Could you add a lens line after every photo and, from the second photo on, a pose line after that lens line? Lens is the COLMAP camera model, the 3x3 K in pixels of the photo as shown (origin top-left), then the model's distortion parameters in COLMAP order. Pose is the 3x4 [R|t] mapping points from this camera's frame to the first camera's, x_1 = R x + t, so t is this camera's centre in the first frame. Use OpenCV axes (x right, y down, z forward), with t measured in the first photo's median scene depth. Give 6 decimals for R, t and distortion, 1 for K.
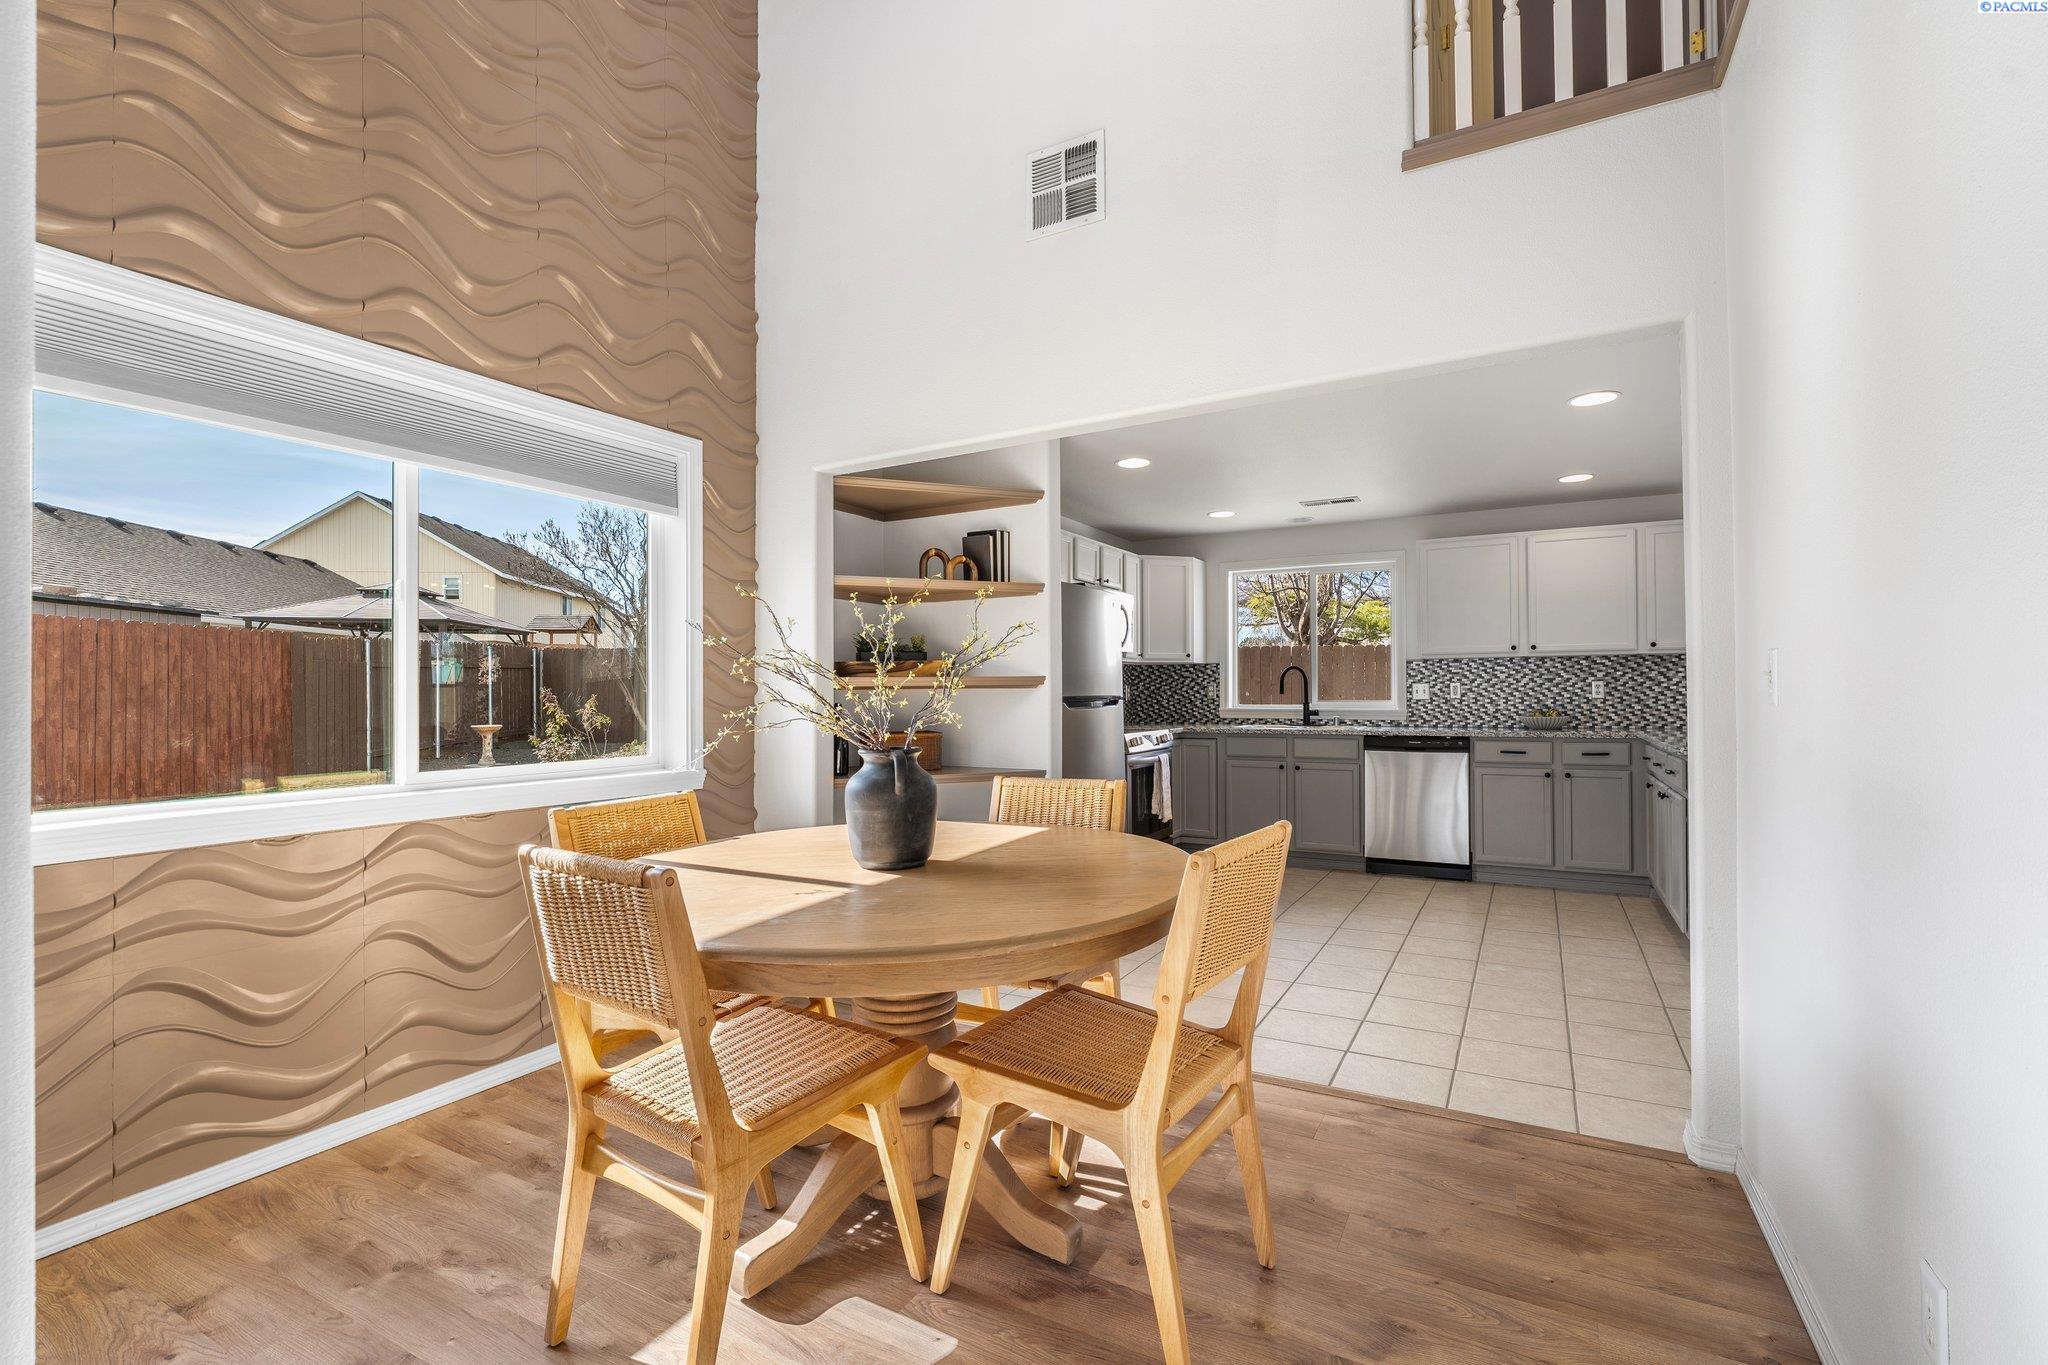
lens RADIAL K [[910.1, 0, 1001.0], [0, 910.1, 689.9], [0, 0, 1]] dist [-0.014146, 0.002677]
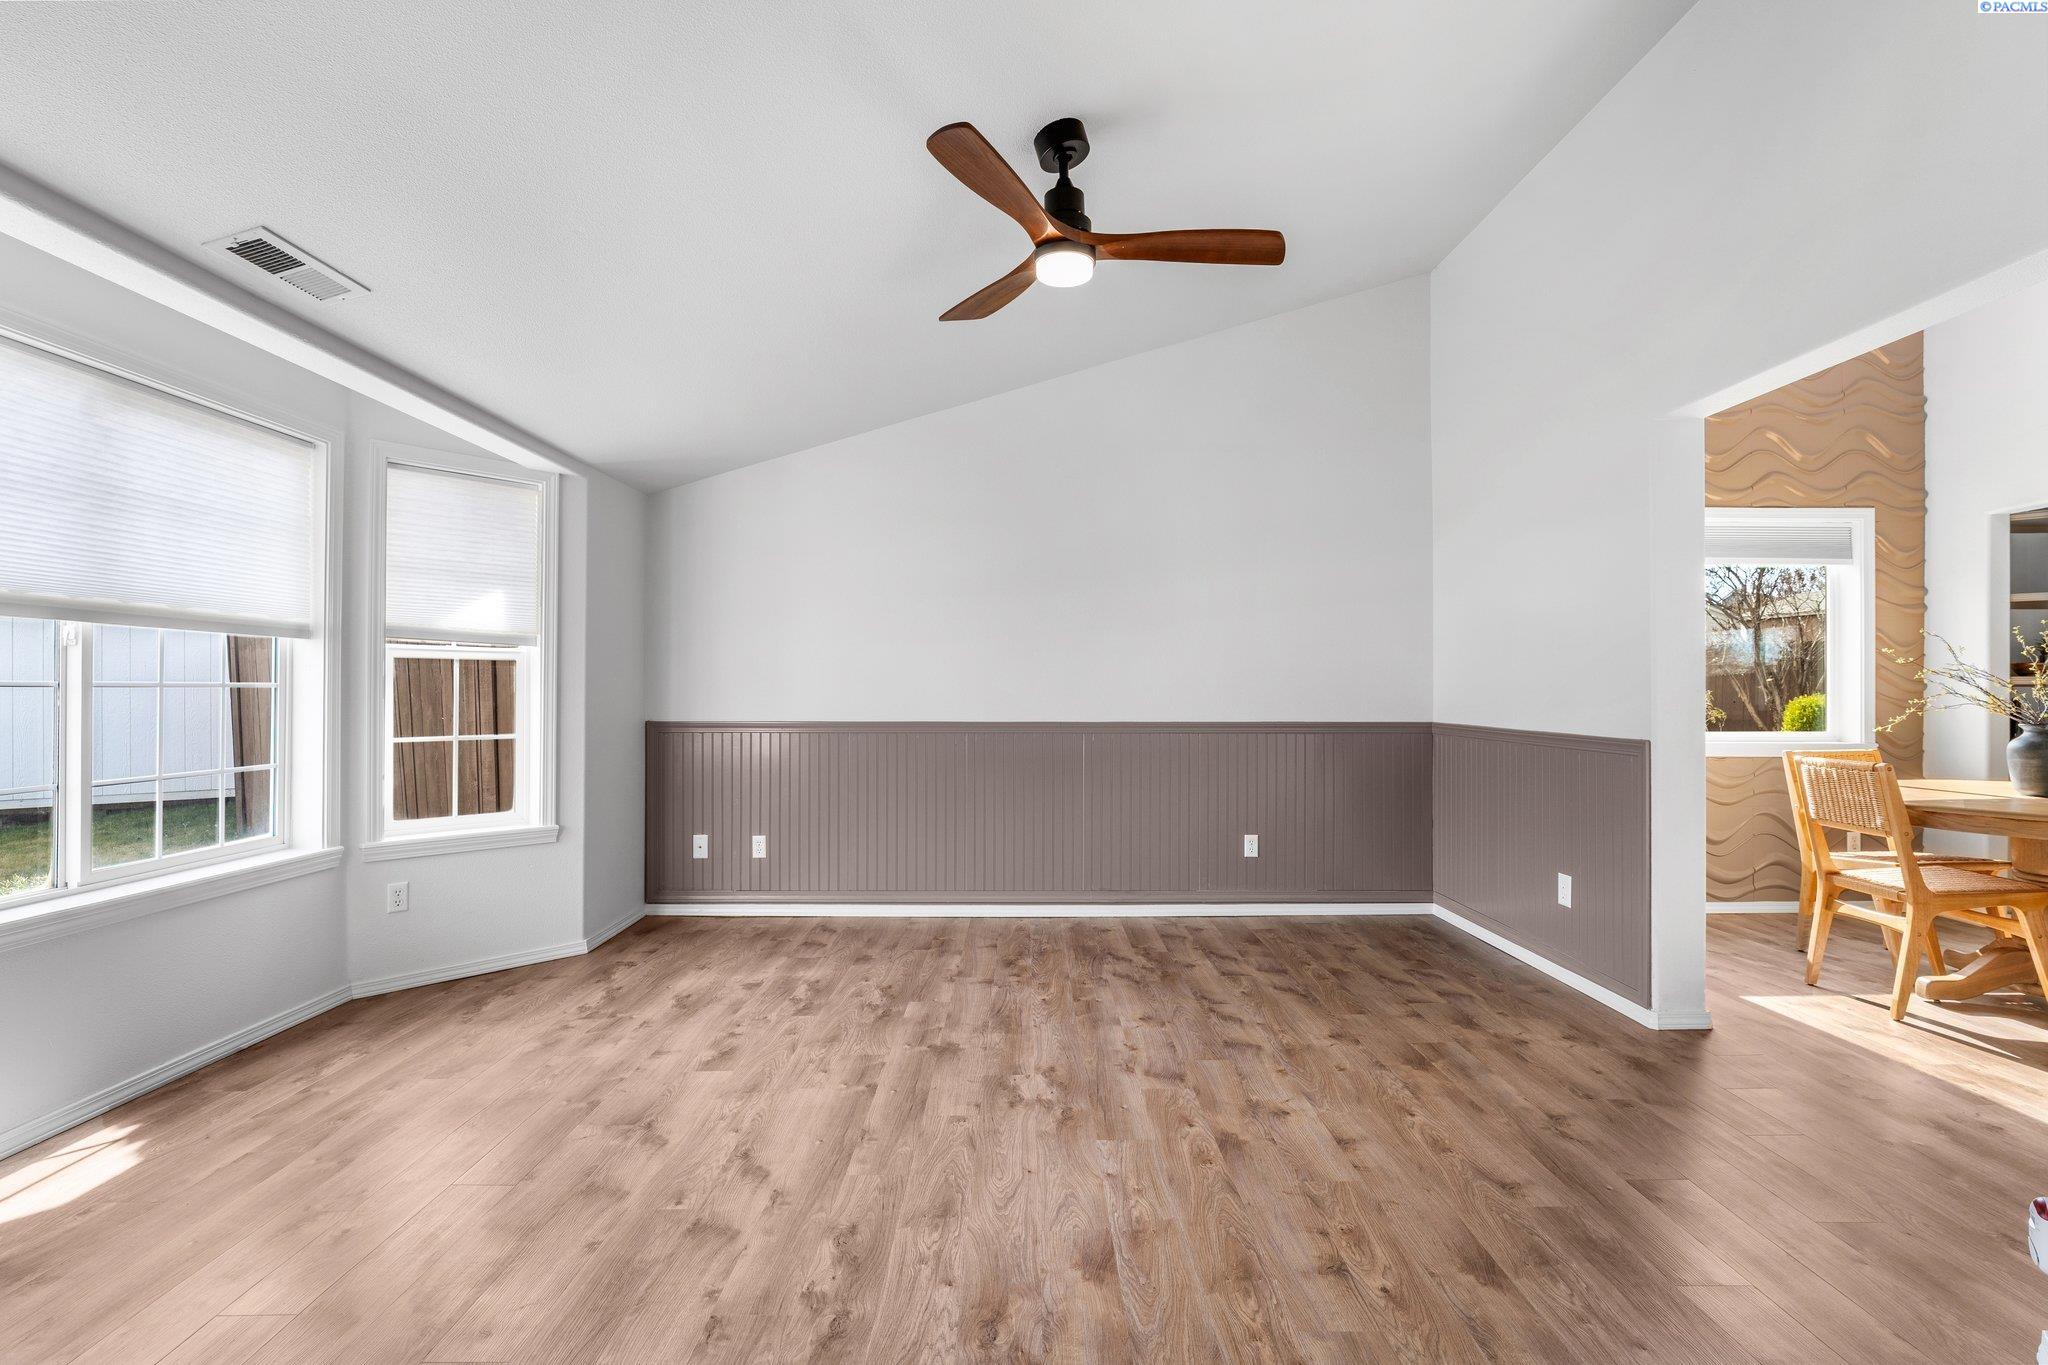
lens RADIAL K [[923.5, 0, 1018.1], [0, 923.5, 688.5], [0, 0, 1]] dist [-0.014033, 0.001653]
pose [[0.514263, 0.004126, -0.857623, 0.130354], [-0.001834, 0.999991, 0.003711, 0.000138], [0.857631, -0.000336, 0.514266, -0.561844]]
